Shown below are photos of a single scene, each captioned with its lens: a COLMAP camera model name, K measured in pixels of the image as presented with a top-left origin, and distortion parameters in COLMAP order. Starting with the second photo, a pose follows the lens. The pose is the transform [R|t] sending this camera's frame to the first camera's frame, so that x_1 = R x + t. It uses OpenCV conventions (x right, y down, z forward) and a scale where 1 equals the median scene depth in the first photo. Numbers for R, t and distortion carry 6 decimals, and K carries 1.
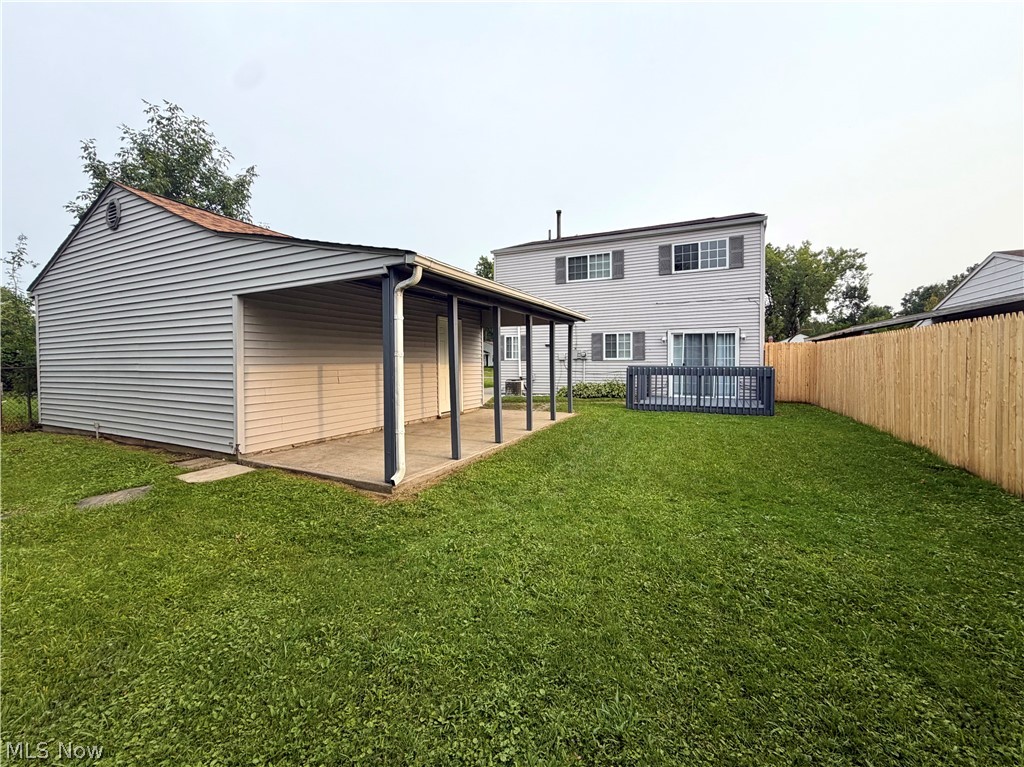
lens RADIAL K [[419.4, 0, 509.6], [0, 419.4, 364.1], [0, 0, 1]] dist [-0.000143, 0.000163]
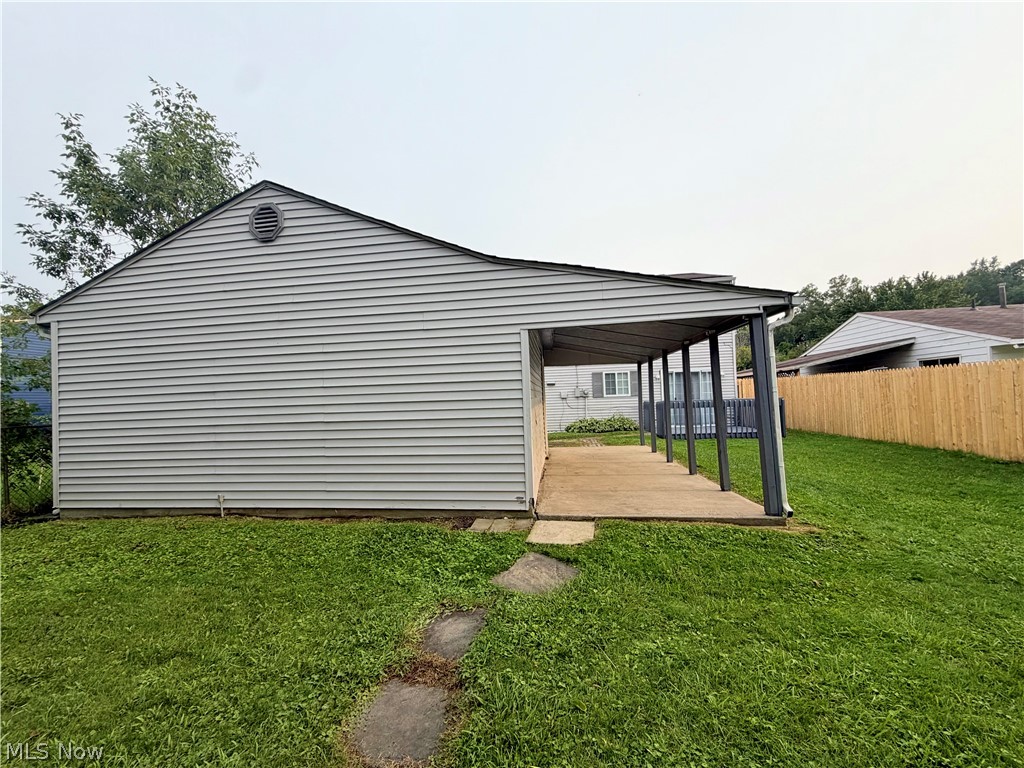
lens RADIAL K [[408.9, 0, 512.0], [0, 408.9, 384.0], [0, 0, 1]] dist [-0.000095, -0.000061]
pose [[0.948028, -0.016106, 0.317779, -0.412250], [0.031687, 0.998532, -0.043923, -0.004964], [-0.316605, 0.051710, 0.947147, 0.081513]]
